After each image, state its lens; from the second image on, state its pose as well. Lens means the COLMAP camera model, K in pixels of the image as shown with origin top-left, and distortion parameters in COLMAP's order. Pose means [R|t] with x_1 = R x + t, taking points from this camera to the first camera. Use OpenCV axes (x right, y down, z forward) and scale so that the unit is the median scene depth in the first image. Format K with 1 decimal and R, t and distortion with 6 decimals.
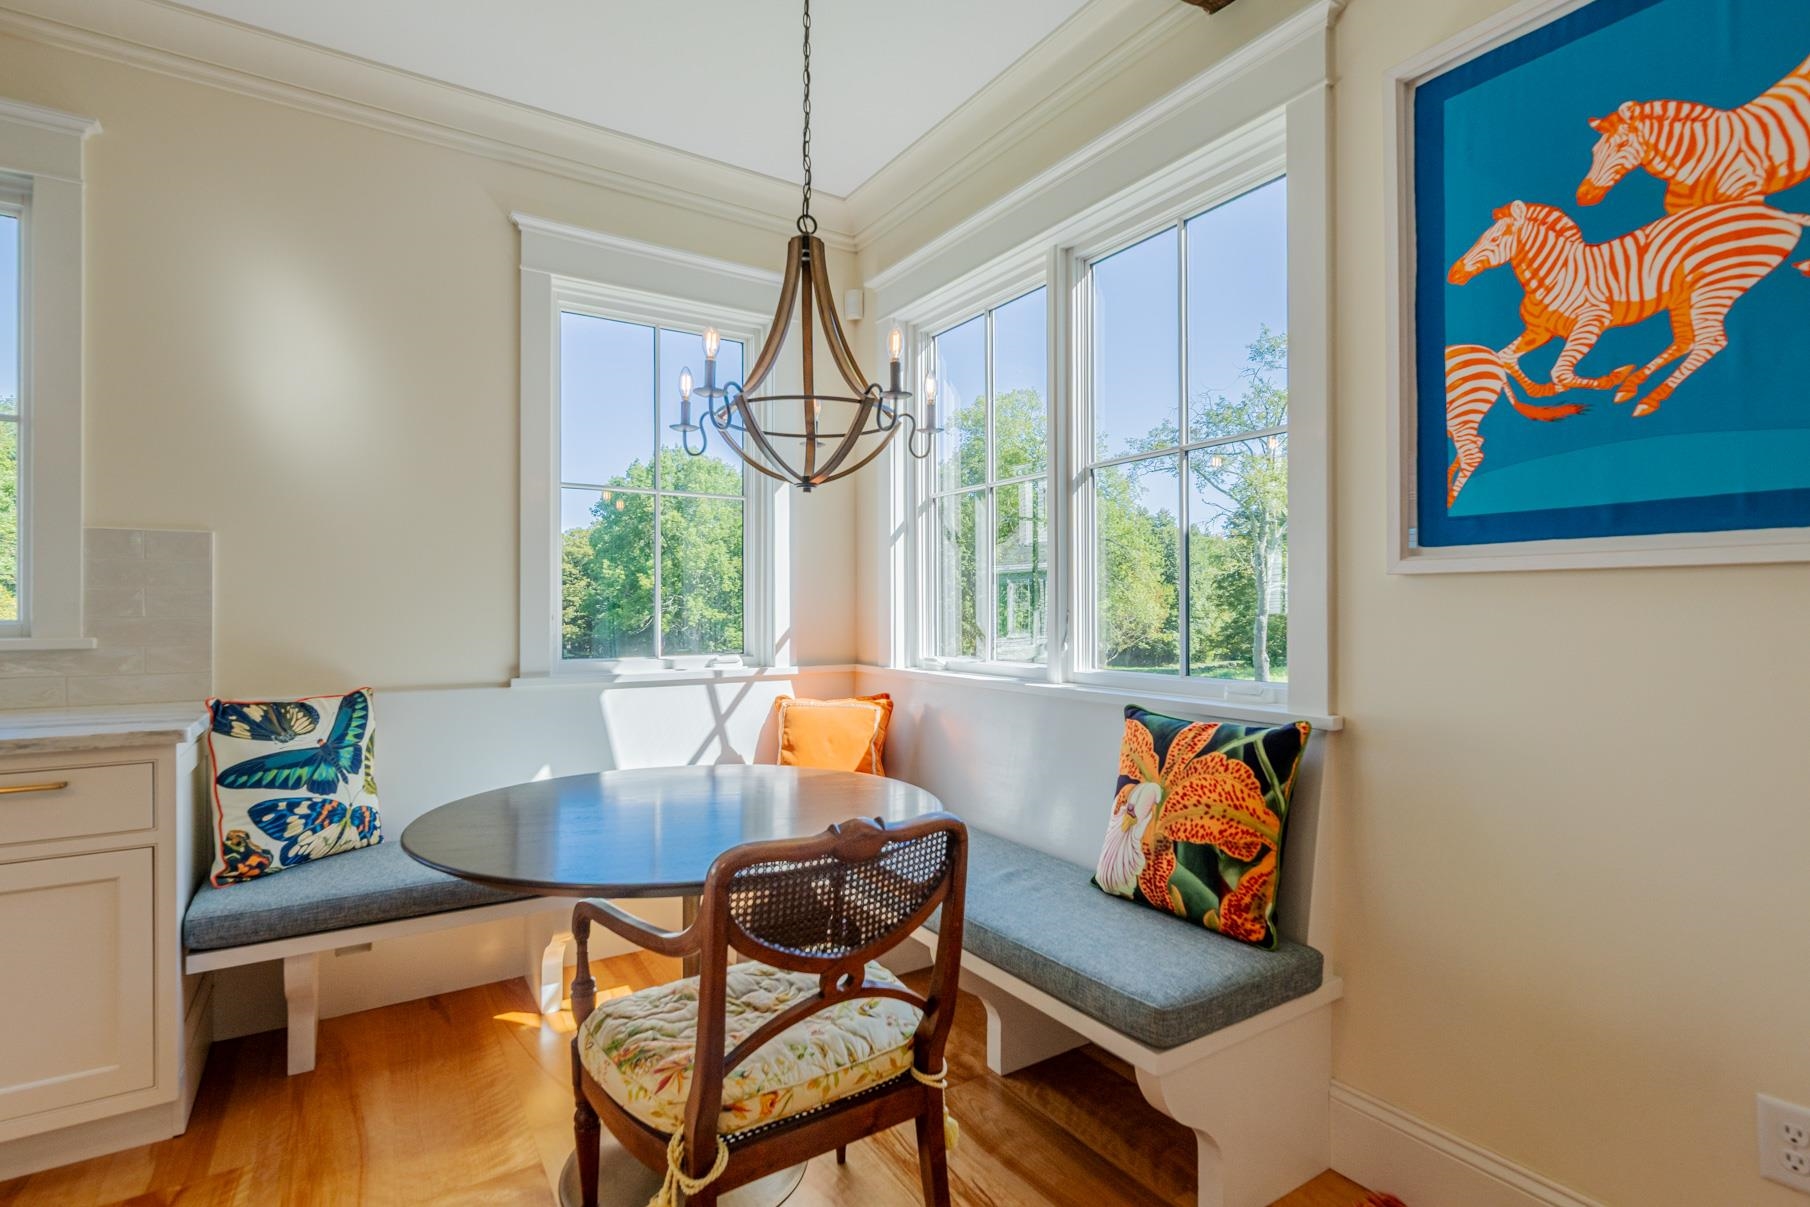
lens RADIAL K [[861.5, 0, 901.0], [0, 861.5, 607.3], [0, 0, 1]] dist [-0.000958, -0.000327]
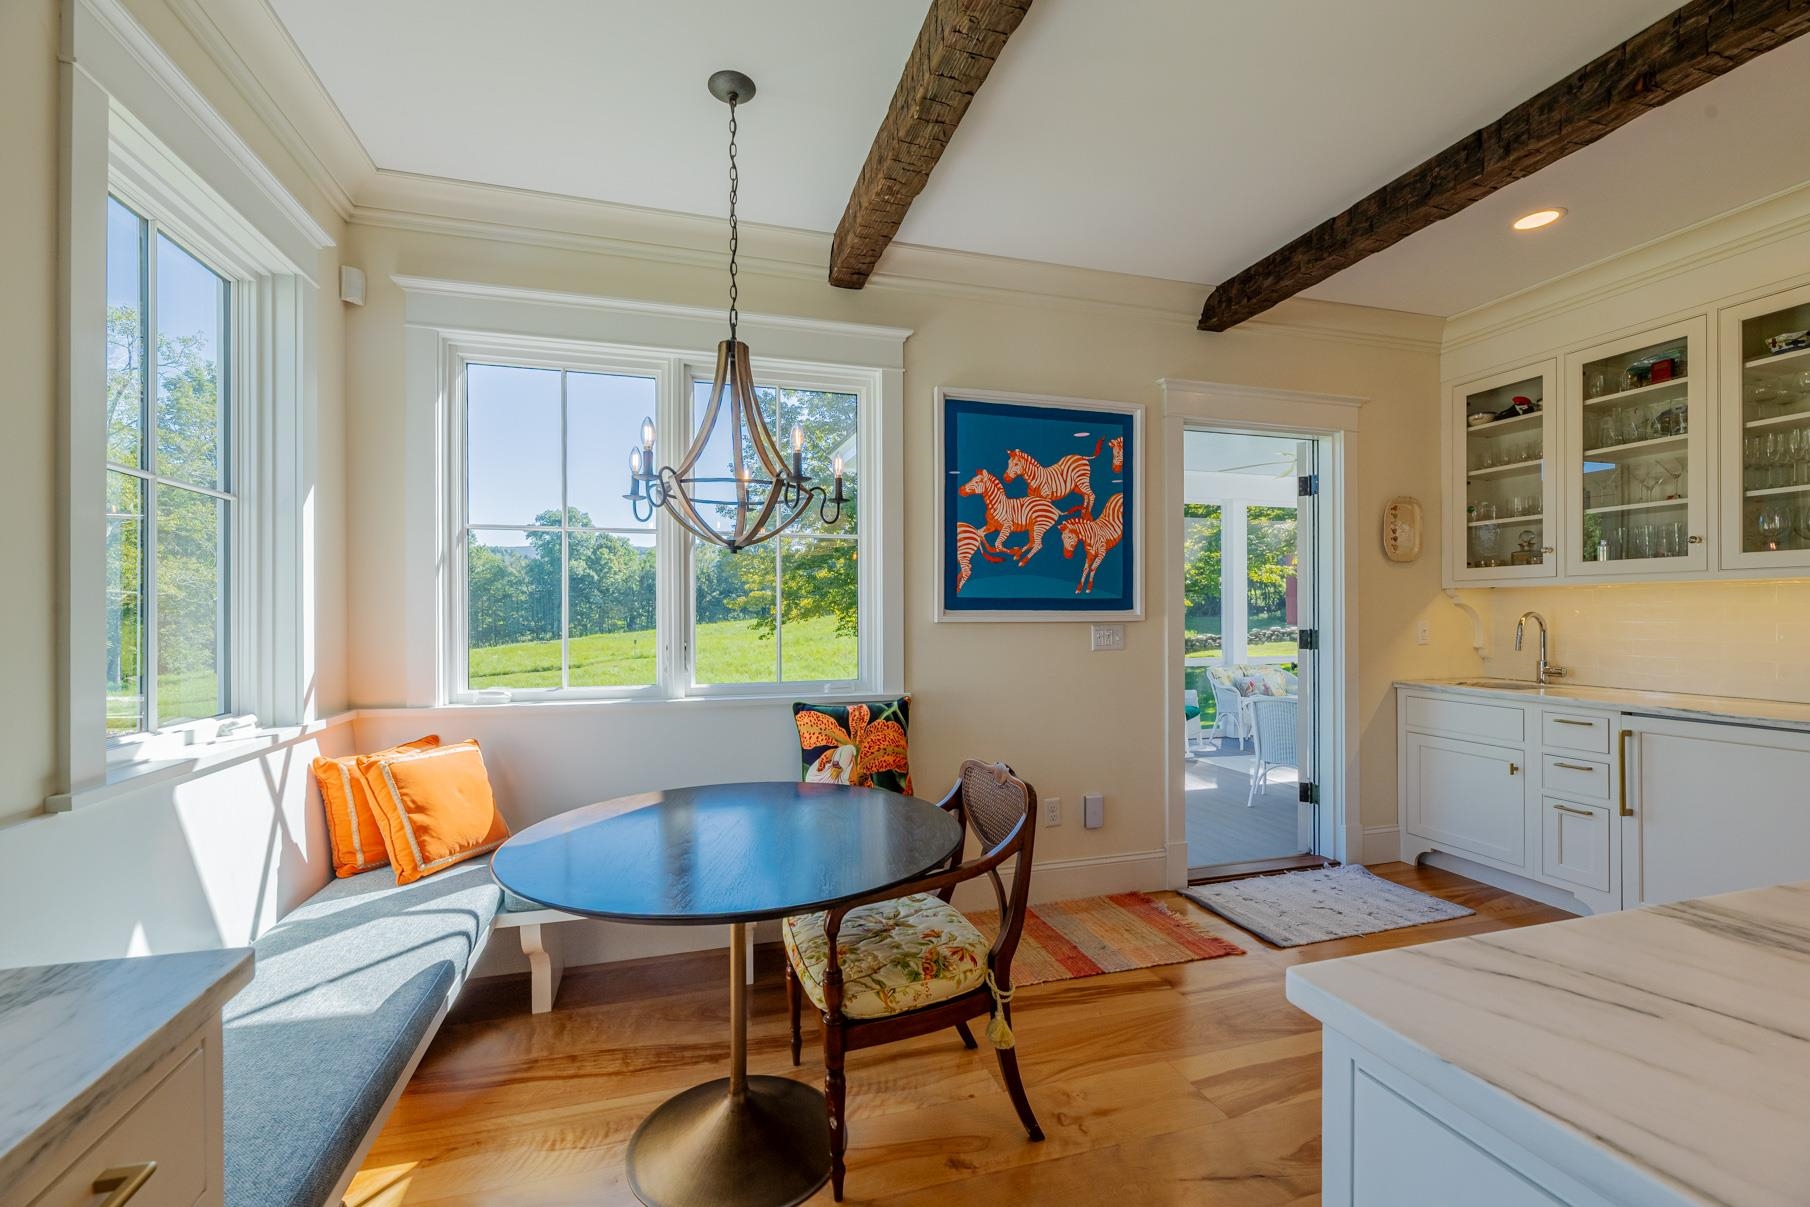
lens RADIAL K [[746.3, 0, 890.4], [0, 746.3, 612.3], [0, 0, 1]] dist [0.000839, -0.000771]
pose [[0.298041, 0.003038, 0.954548, -1.058802], [0.000949, 0.999993, -0.003479, -0.048417], [-0.954553, 0.001943, 0.298036, 0.482112]]
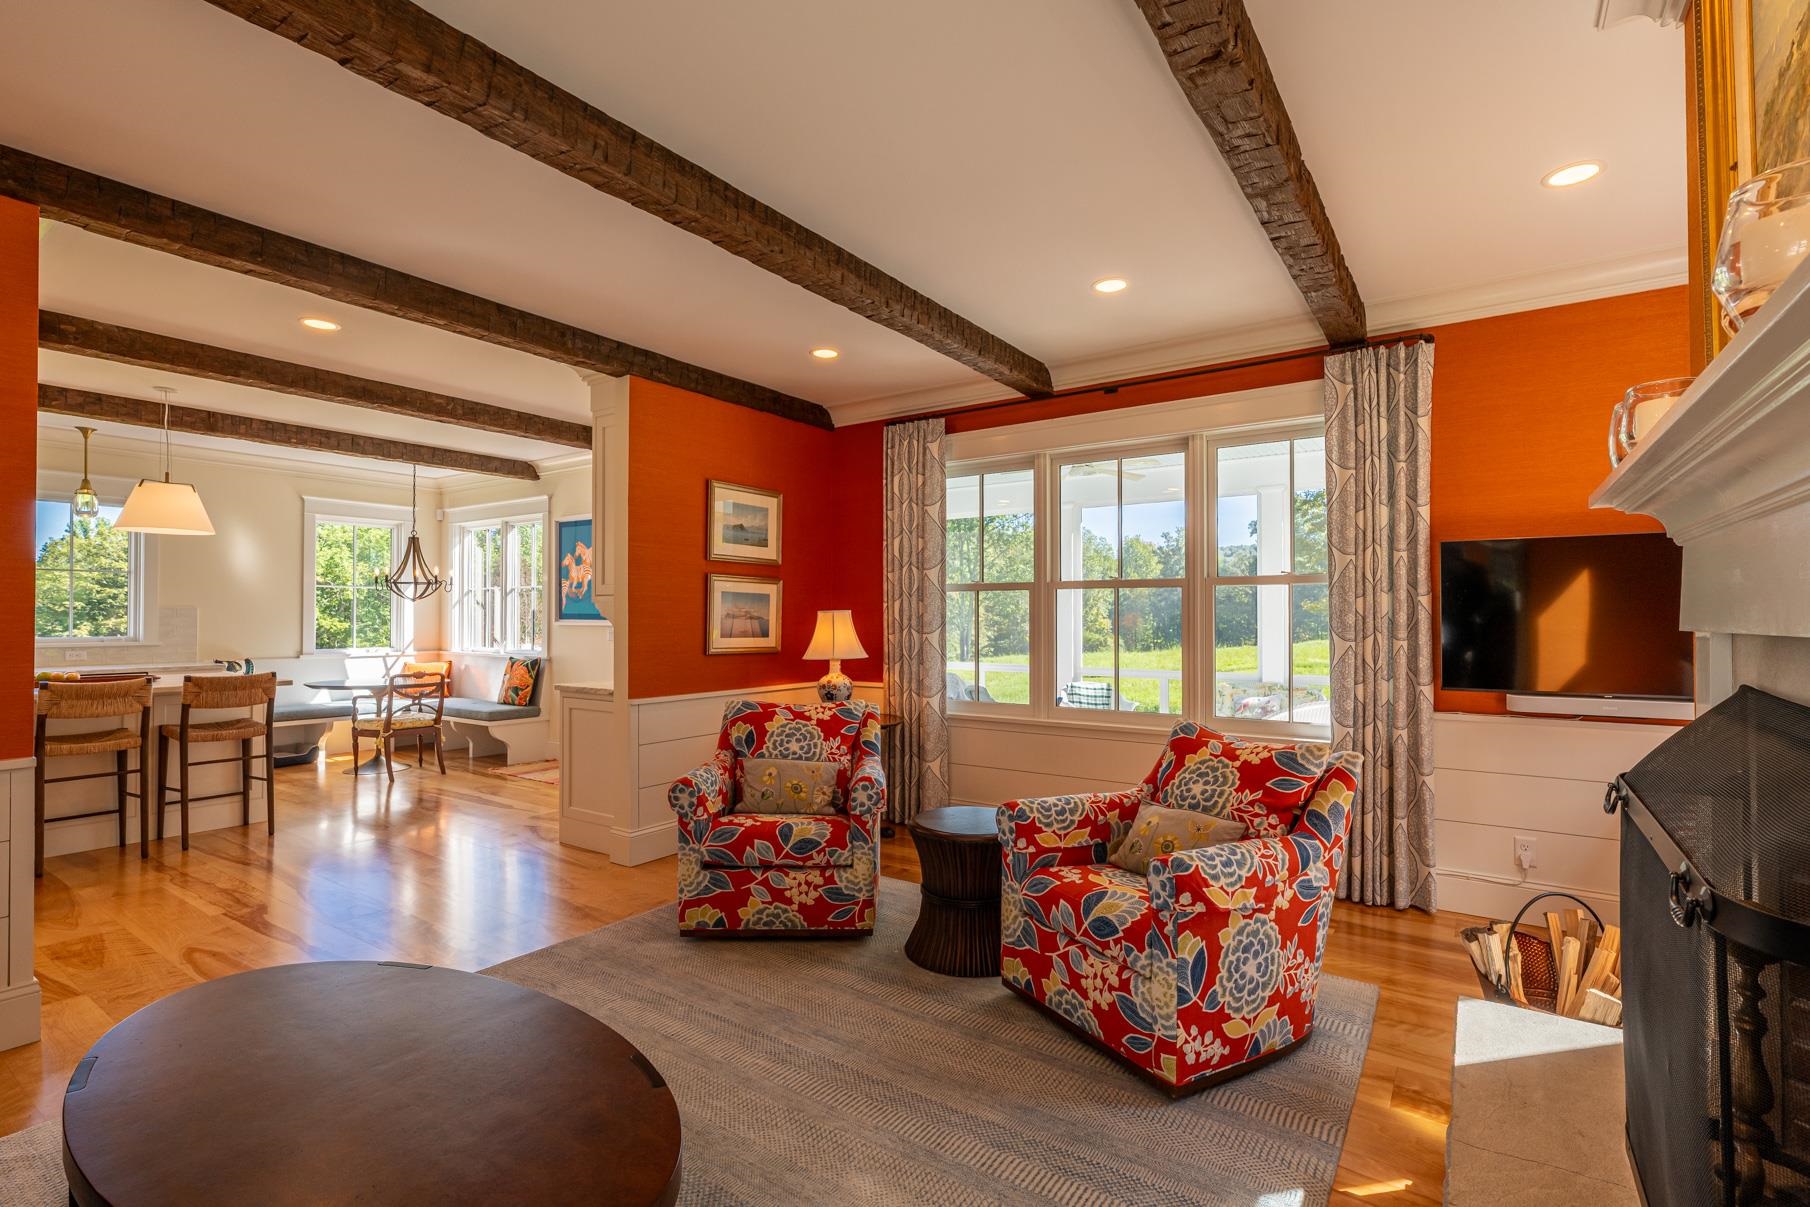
lens RADIAL K [[840.7, 0, 898.4], [0, 840.7, 615.3], [0, 0, 1]] dist [-0.000862, -0.000158]
pose [[0.928305, 0.005614, 0.371776, 0.522080], [-0.004760, 0.999984, -0.003214, -0.073746], [-0.371788, 0.001214, 0.928317, -3.401669]]
